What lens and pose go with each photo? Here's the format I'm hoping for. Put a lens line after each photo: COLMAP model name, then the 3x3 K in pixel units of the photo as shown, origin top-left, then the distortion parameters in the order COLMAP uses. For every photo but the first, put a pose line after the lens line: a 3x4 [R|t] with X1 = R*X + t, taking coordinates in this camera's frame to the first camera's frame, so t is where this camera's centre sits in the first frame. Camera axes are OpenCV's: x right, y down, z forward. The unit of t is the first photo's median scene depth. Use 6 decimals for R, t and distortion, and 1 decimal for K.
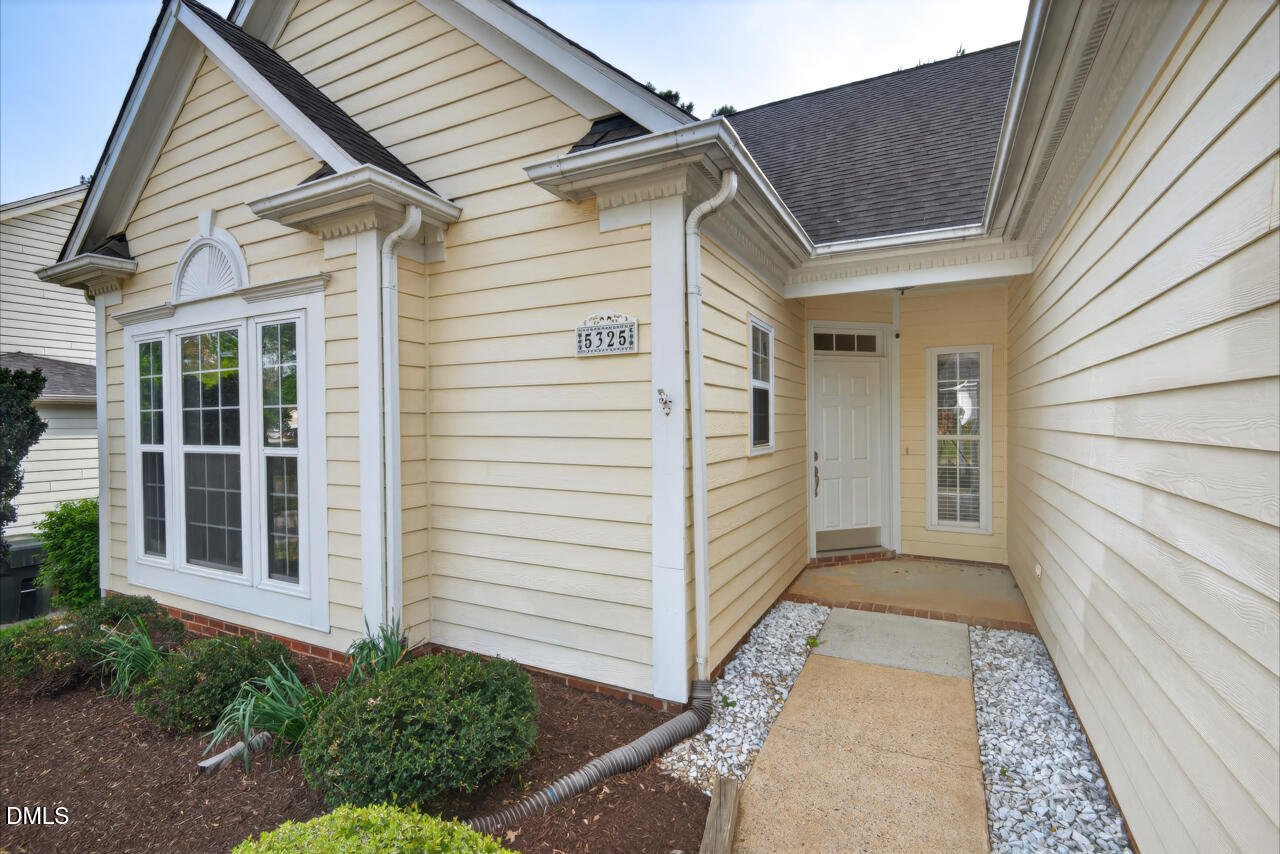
lens RADIAL K [[584.5, 0, 644.2], [0, 584.5, 422.5], [0, 0, 1]] dist [0.004814, -0.004652]
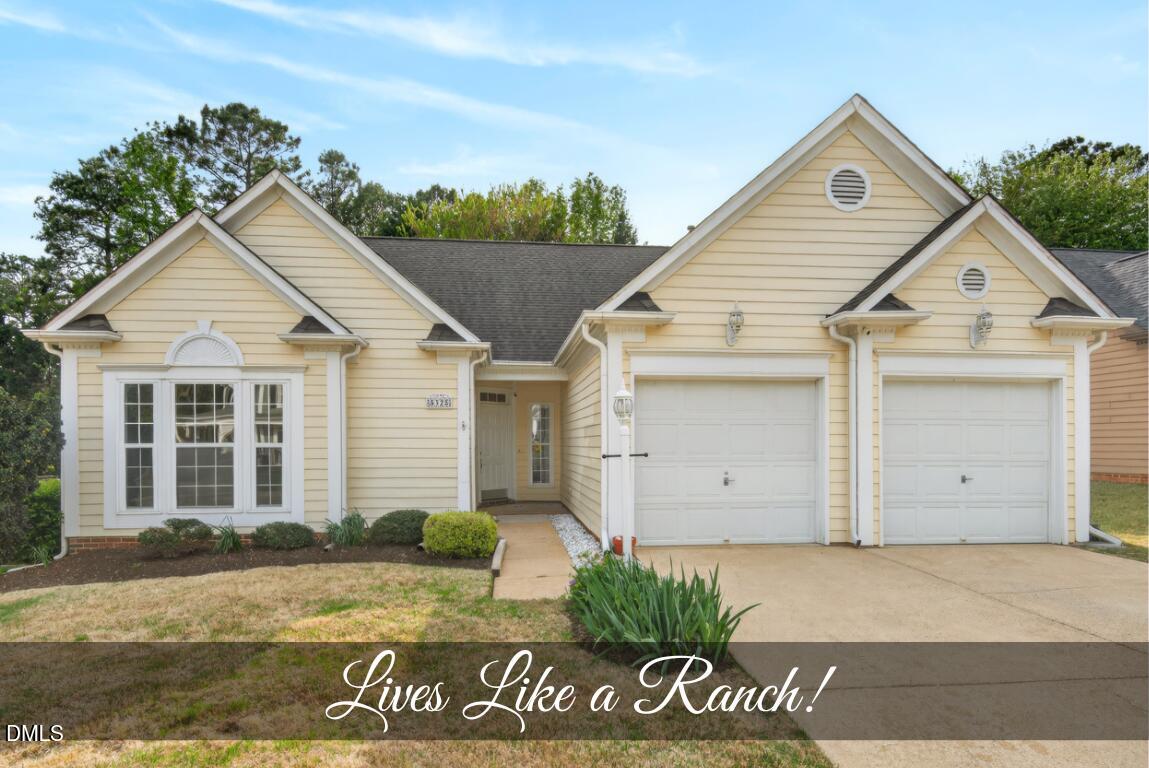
lens RADIAL K [[524.6, 0, 578.3], [0, 524.6, 380.0], [0, 0, 1]] dist [0.004814, -0.004652]
pose [[0.829173, 0.072845, 0.554225, -0.654039], [-0.000094, 0.991491, -0.130177, 0.054749], [-0.558992, 0.107887, 0.822124, -1.040862]]
